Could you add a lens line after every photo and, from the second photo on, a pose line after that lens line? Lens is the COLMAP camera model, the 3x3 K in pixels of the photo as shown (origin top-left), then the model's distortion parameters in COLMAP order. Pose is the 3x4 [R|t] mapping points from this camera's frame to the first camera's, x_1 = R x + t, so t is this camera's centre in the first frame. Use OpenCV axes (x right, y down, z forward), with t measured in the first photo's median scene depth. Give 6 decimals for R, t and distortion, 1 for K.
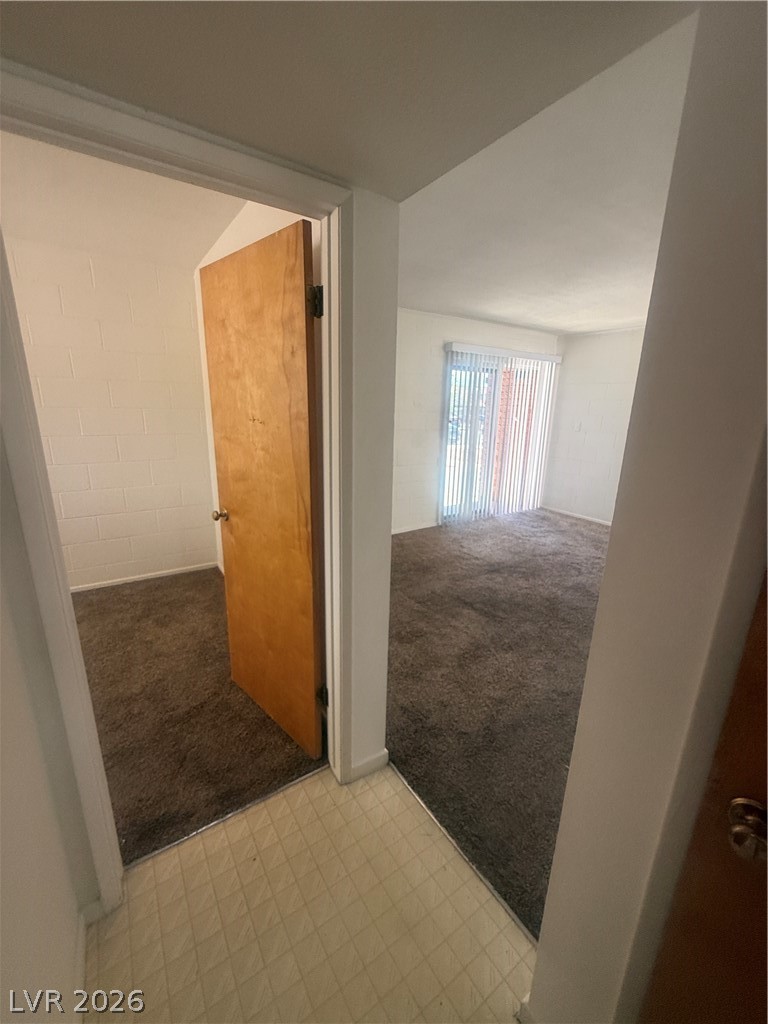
lens RADIAL K [[409.2, 0, 385.6], [0, 409.2, 511.8], [0, 0, 1]] dist [0.000683, 0.000118]
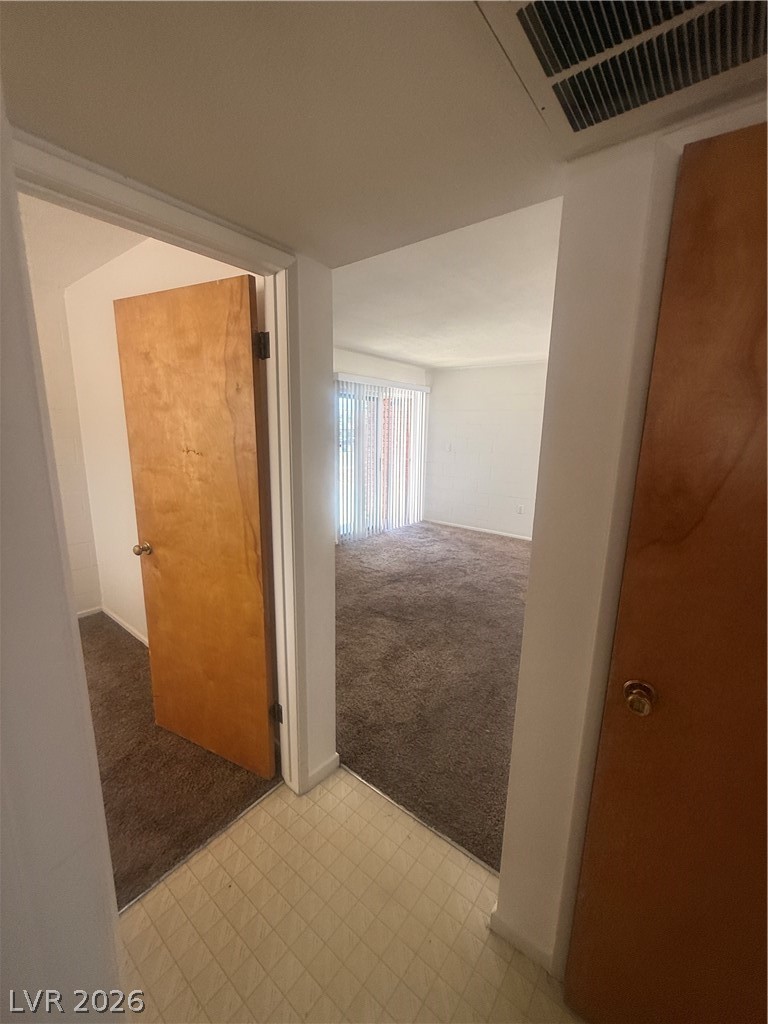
lens RADIAL K [[409.2, 0, 385.6], [0, 409.2, 511.8], [0, 0, 1]] dist [0.000683, 0.000118]
pose [[0.952552, -0.065451, 0.297255, -0.154020], [0.080606, 0.995983, -0.039000, 0.004534], [-0.293508, 0.061110, 0.954001, -0.096969]]
